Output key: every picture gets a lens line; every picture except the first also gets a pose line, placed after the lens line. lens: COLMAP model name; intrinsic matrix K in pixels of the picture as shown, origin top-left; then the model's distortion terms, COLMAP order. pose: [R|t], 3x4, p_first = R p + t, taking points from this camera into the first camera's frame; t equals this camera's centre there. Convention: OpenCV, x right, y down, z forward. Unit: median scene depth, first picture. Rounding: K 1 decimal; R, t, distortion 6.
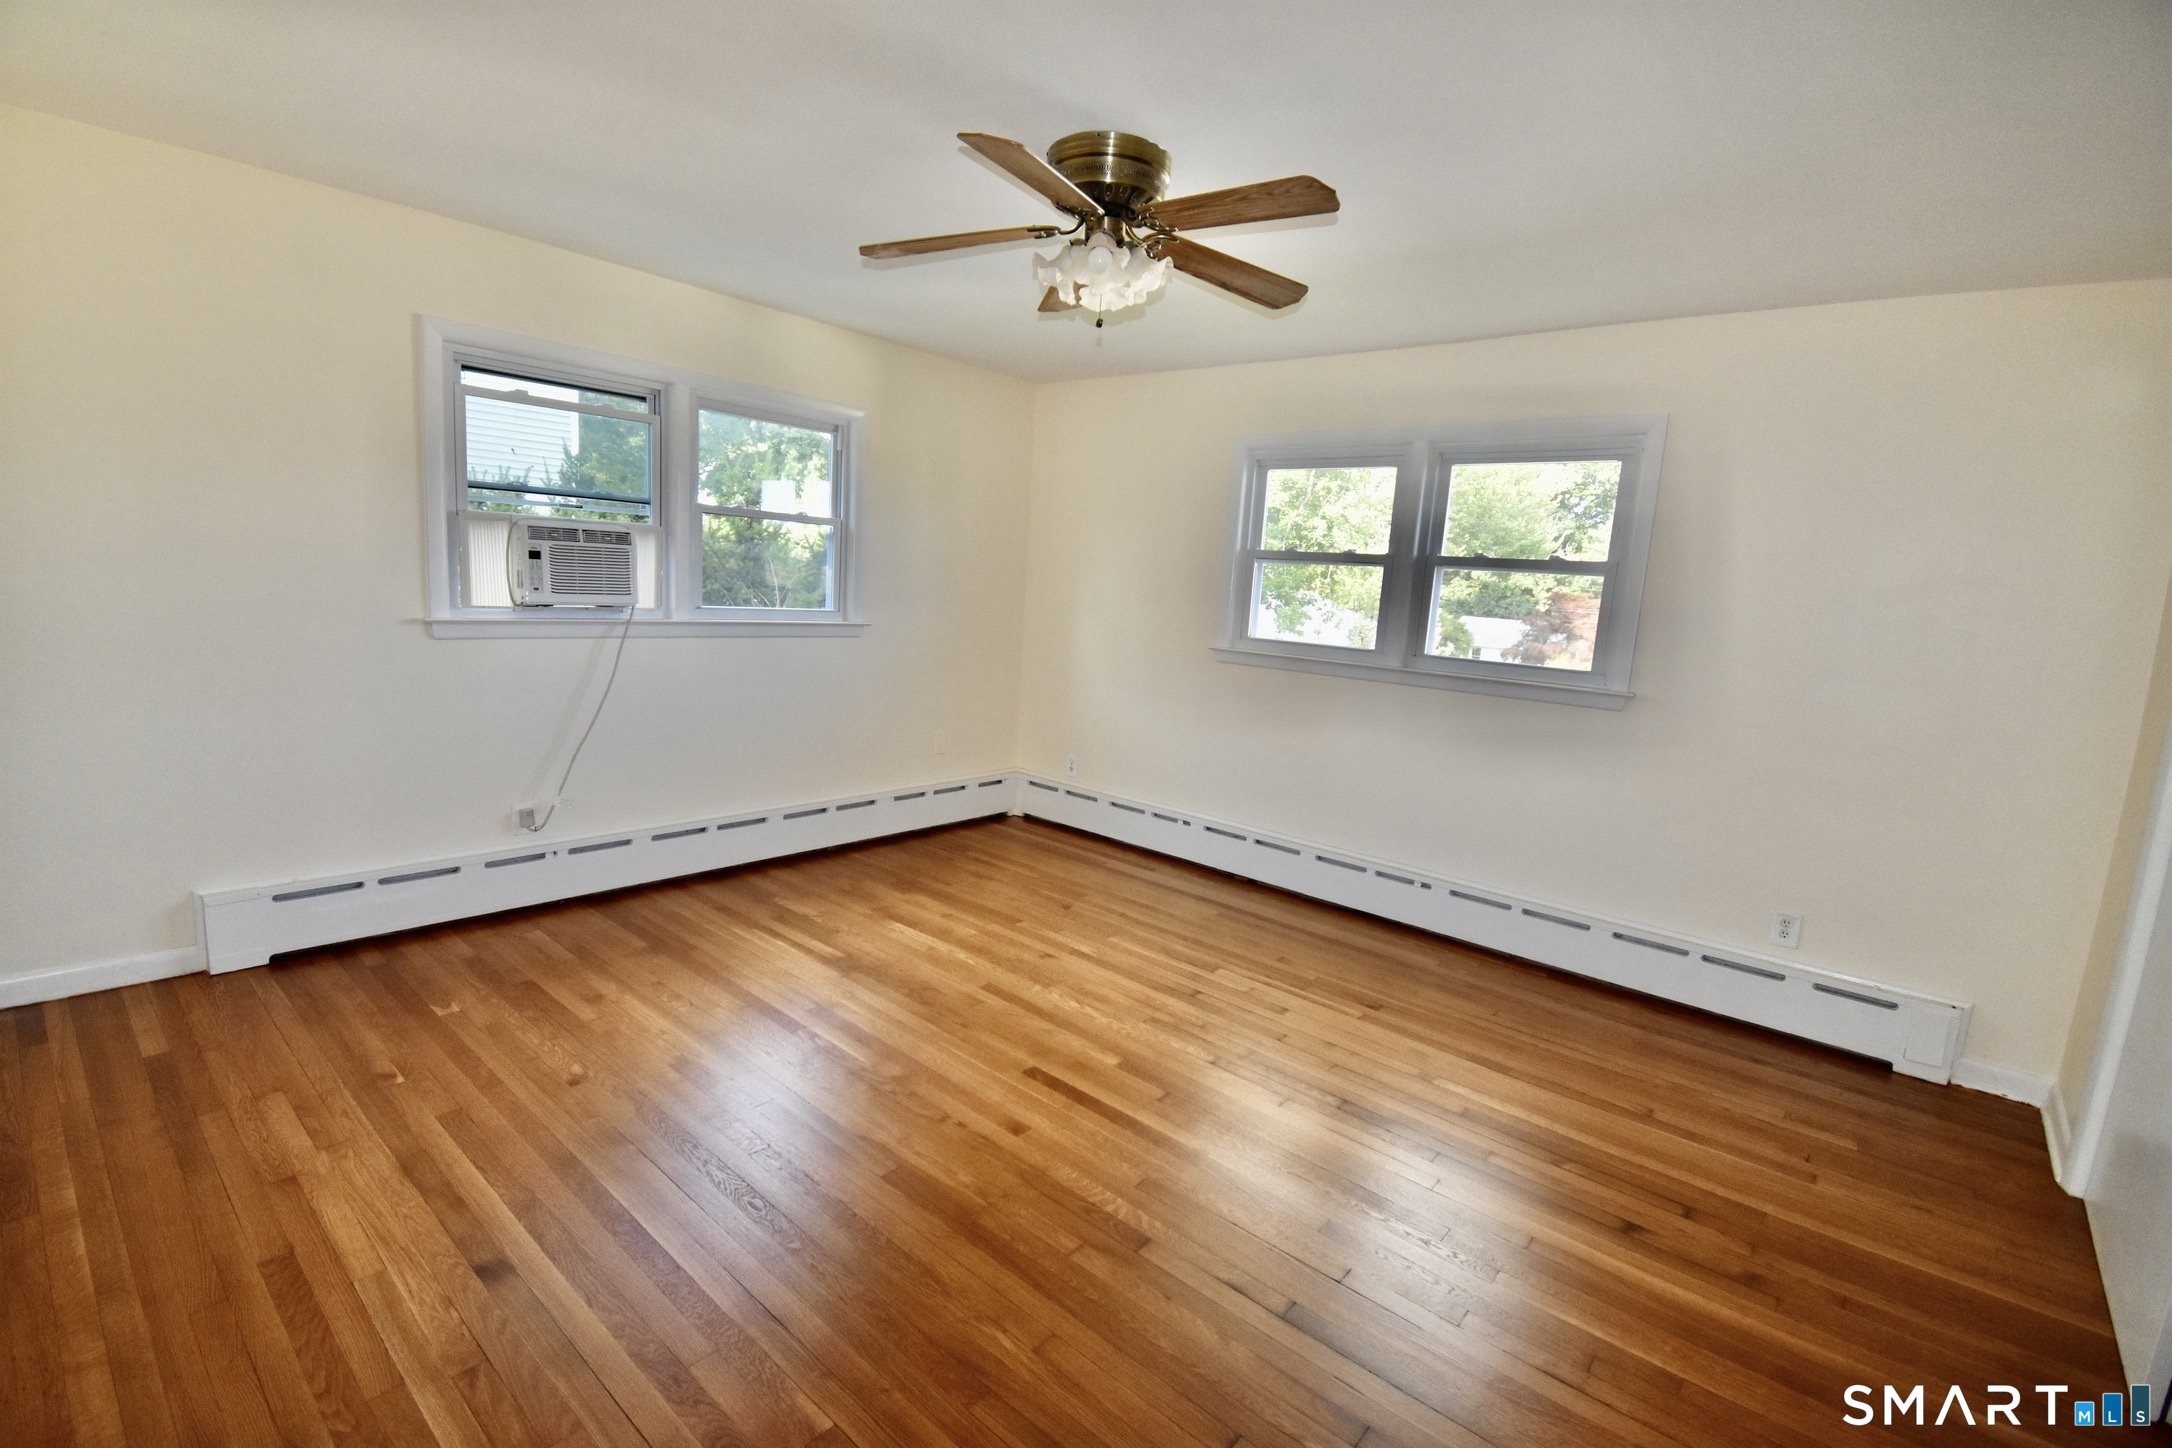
lens RADIAL K [[1010.7, 0, 1086.0], [0, 1010.7, 724.0], [0, 0, 1]] dist [-0.000094, -0.000097]
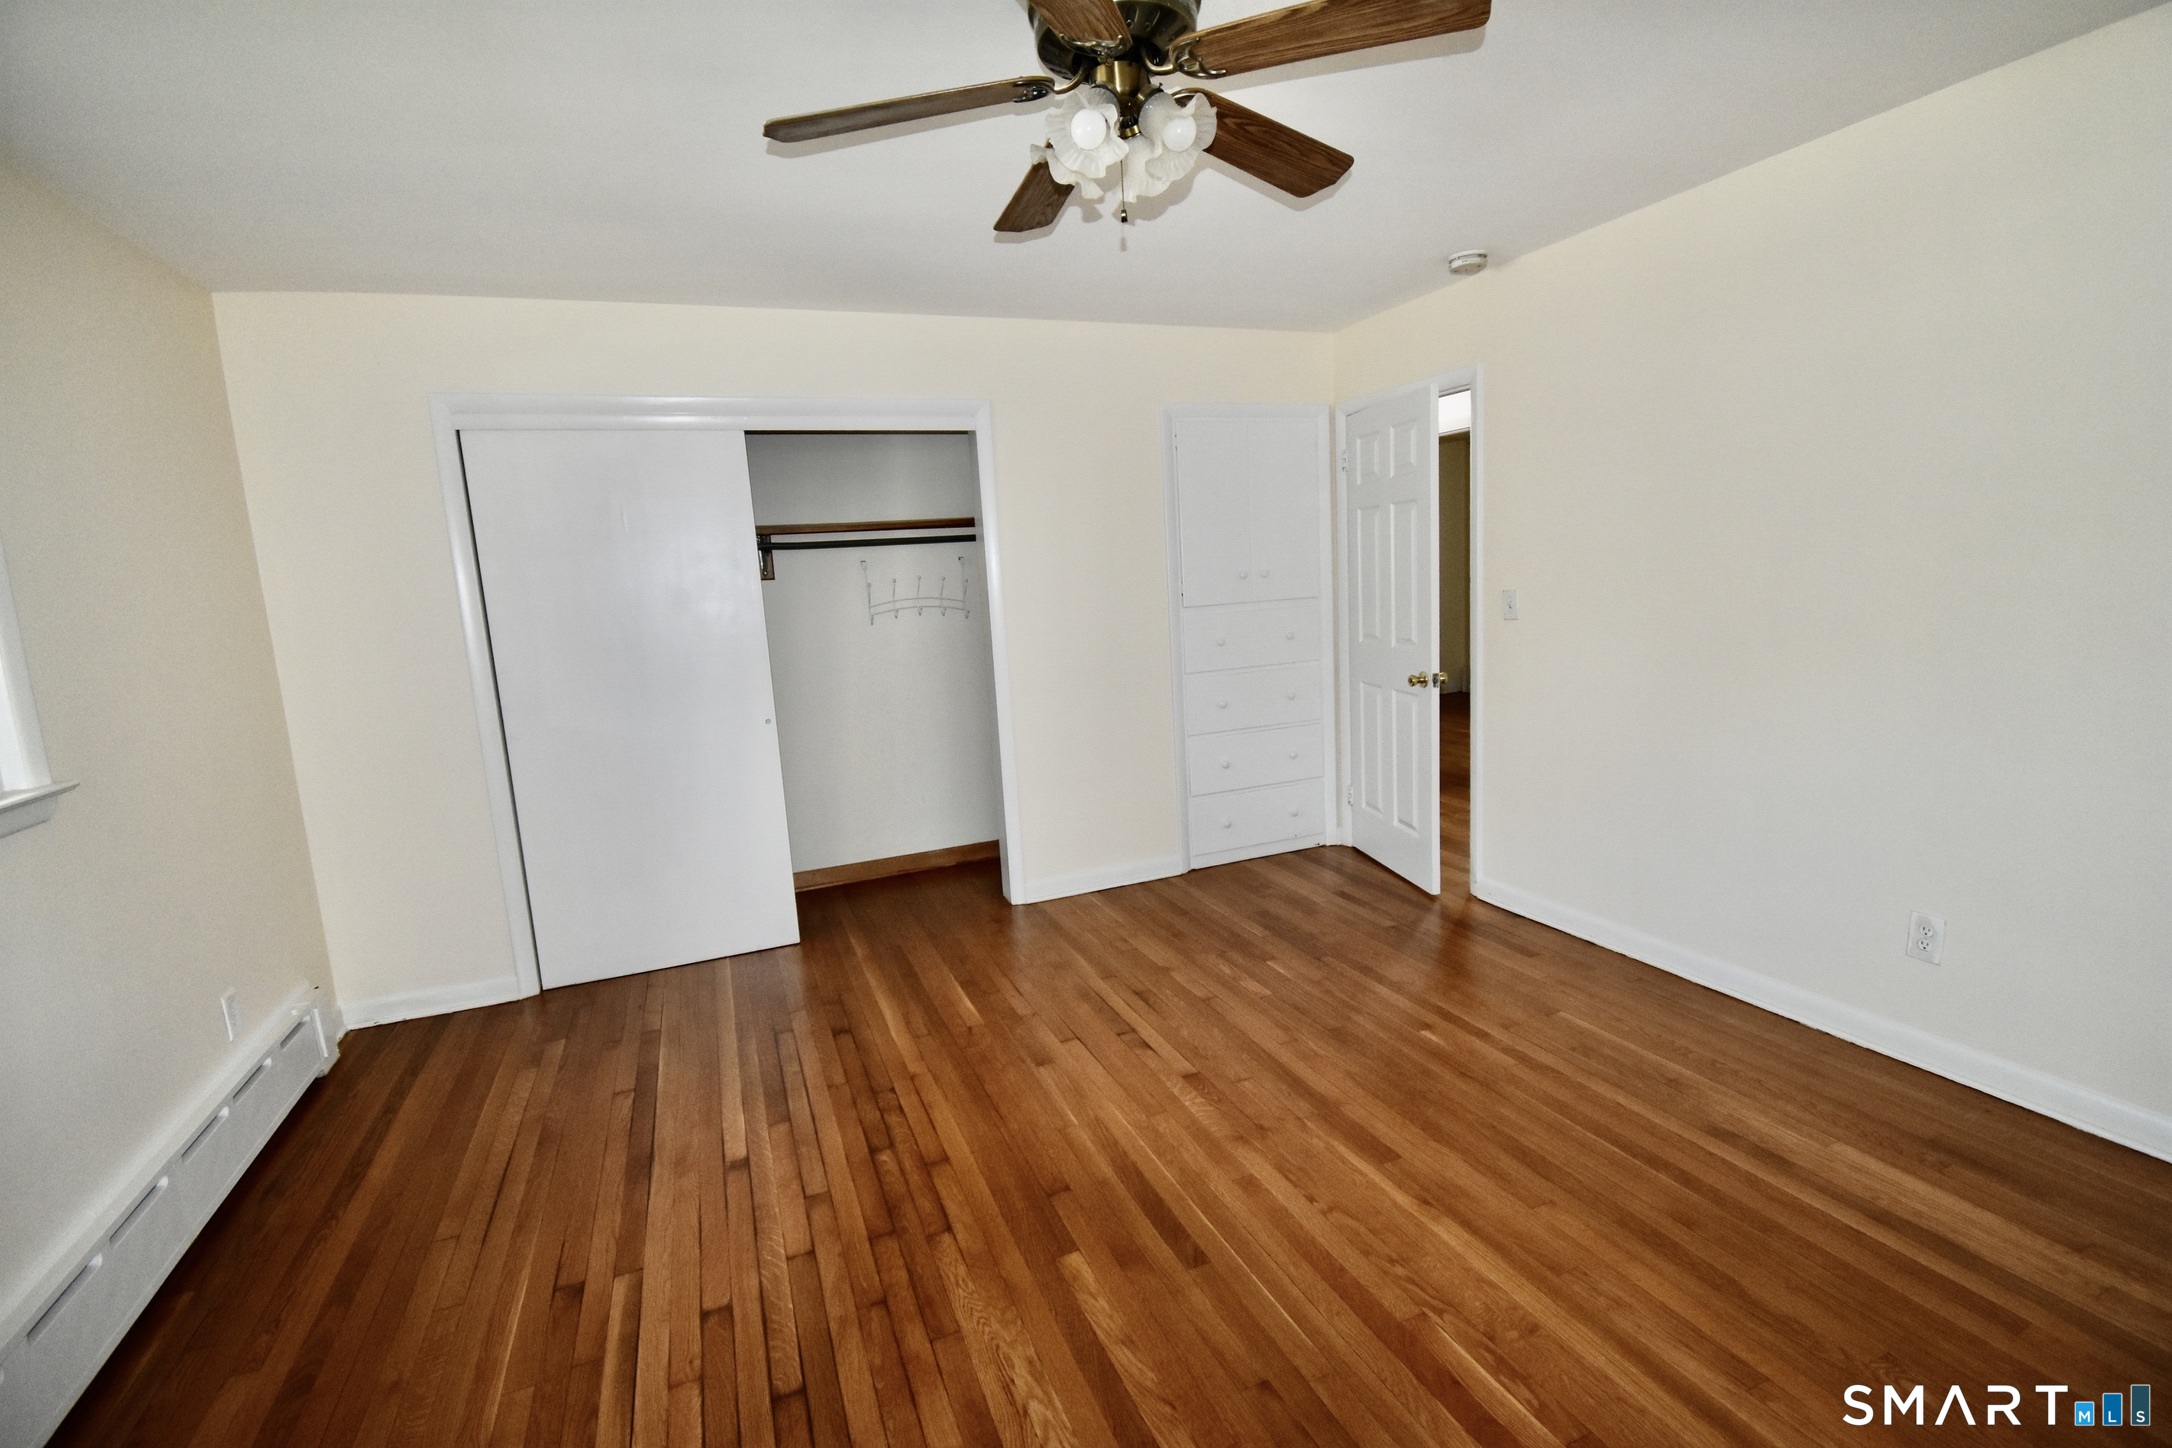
lens RADIAL K [[963.0, 0, 1088.6], [0, 963.0, 717.3], [0, 0, 1]] dist [-0.001907, -0.000489]
pose [[-0.888804, -0.084133, 0.450499, -0.264225], [0.067013, 0.948579, 0.309365, -0.244072], [-0.453362, 0.305154, -0.837463, 1.493654]]
